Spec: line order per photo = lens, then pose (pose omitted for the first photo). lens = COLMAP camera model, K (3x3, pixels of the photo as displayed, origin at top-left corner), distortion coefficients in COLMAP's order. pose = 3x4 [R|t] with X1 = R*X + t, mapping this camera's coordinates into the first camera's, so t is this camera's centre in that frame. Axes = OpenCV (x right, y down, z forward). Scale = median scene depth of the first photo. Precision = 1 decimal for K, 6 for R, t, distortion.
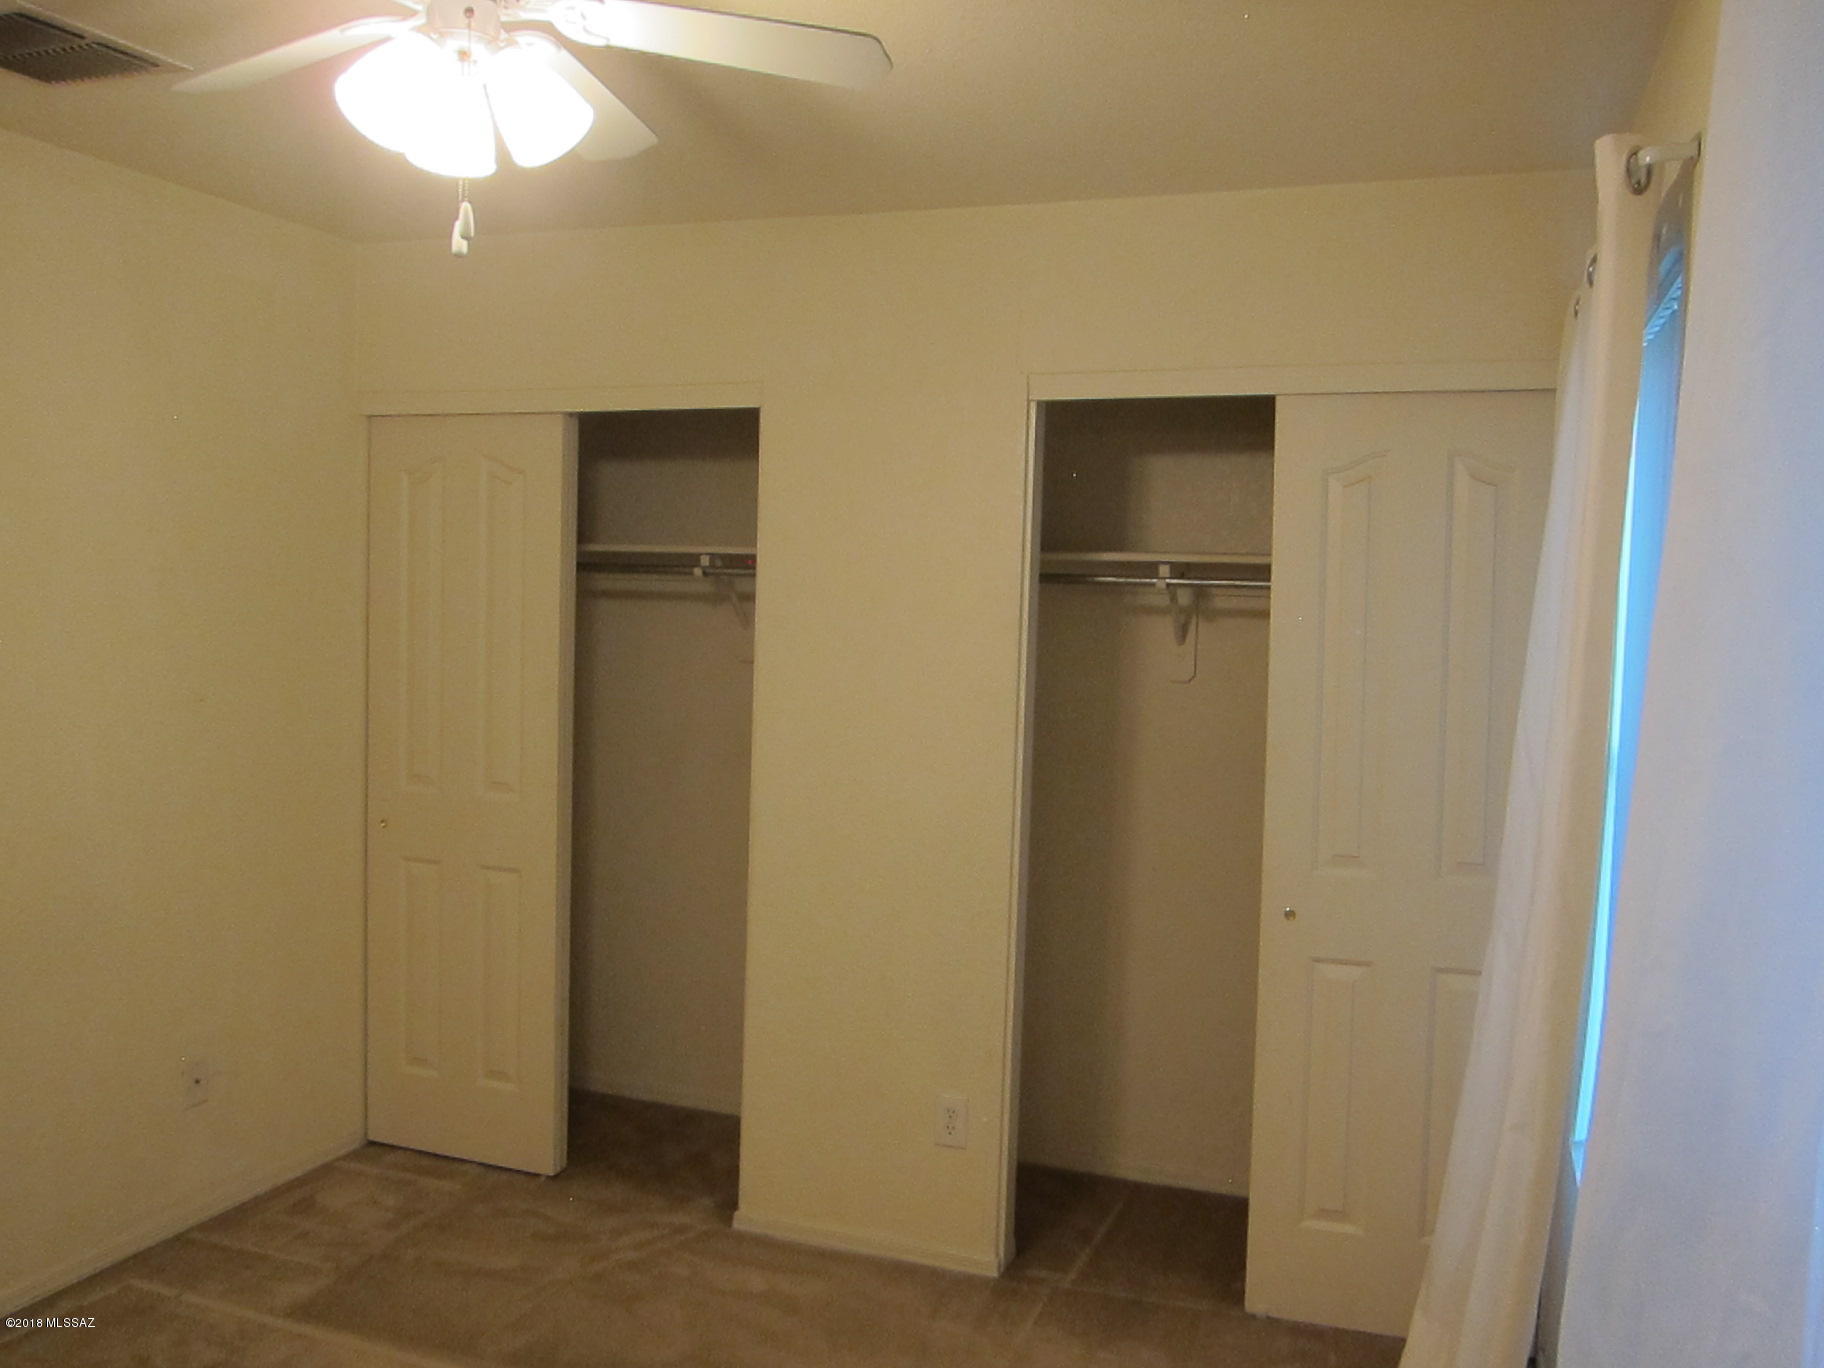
lens RADIAL K [[1529.9, 0, 912.0], [0, 1529.9, 677.1], [0, 0, 1]] dist [-0.027938, 0.002105]
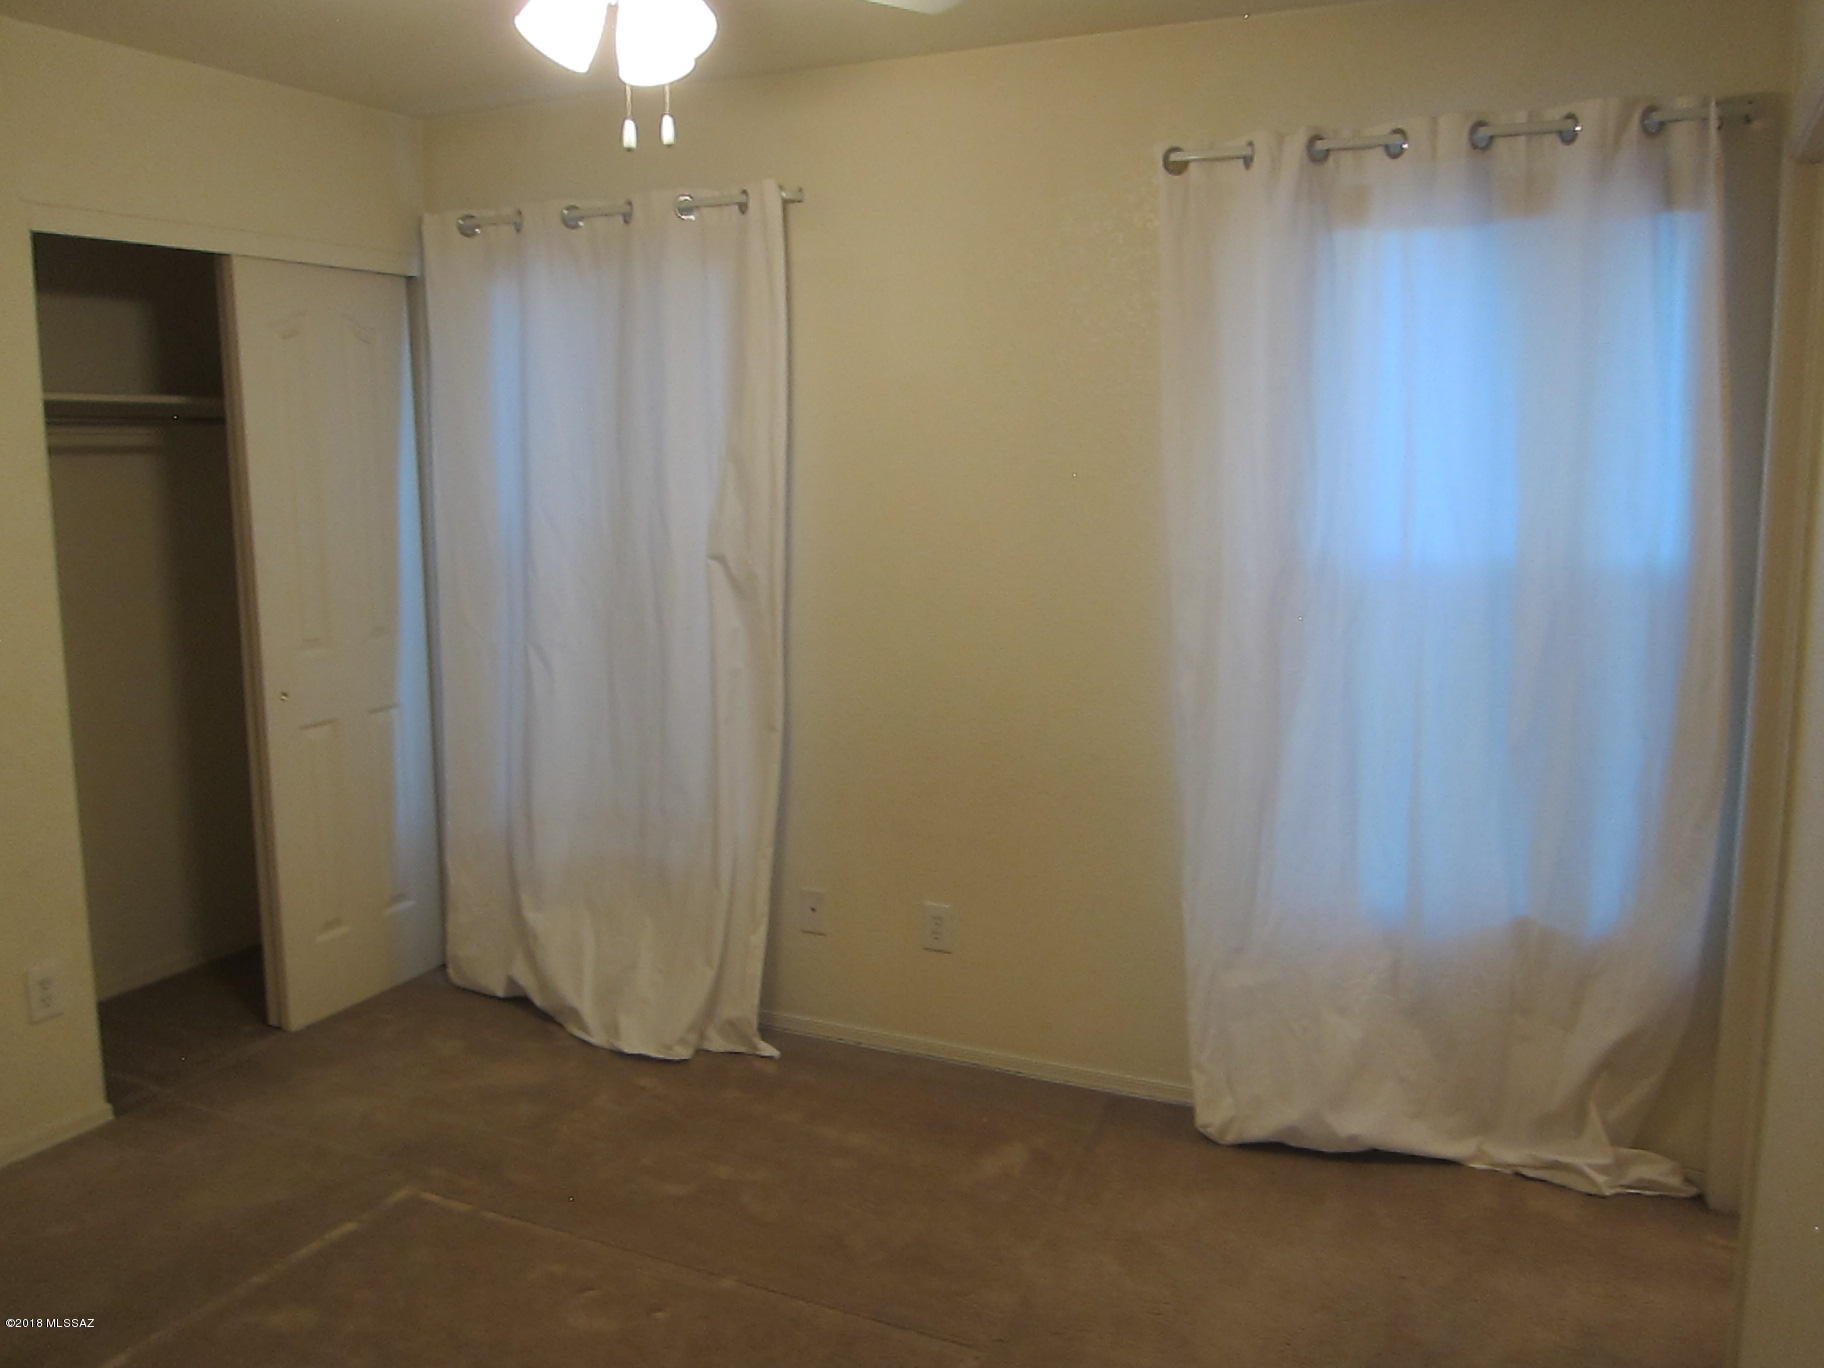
lens RADIAL K [[1529.9, 0, 912.0], [0, 1529.9, 677.1], [0, 0, 1]] dist [-0.027938, 0.002105]
pose [[0.108698, -0.173653, 0.978790, -0.875446], [0.069029, 0.983566, 0.166834, -0.026055], [-0.991675, 0.049430, 0.118899, 0.364550]]
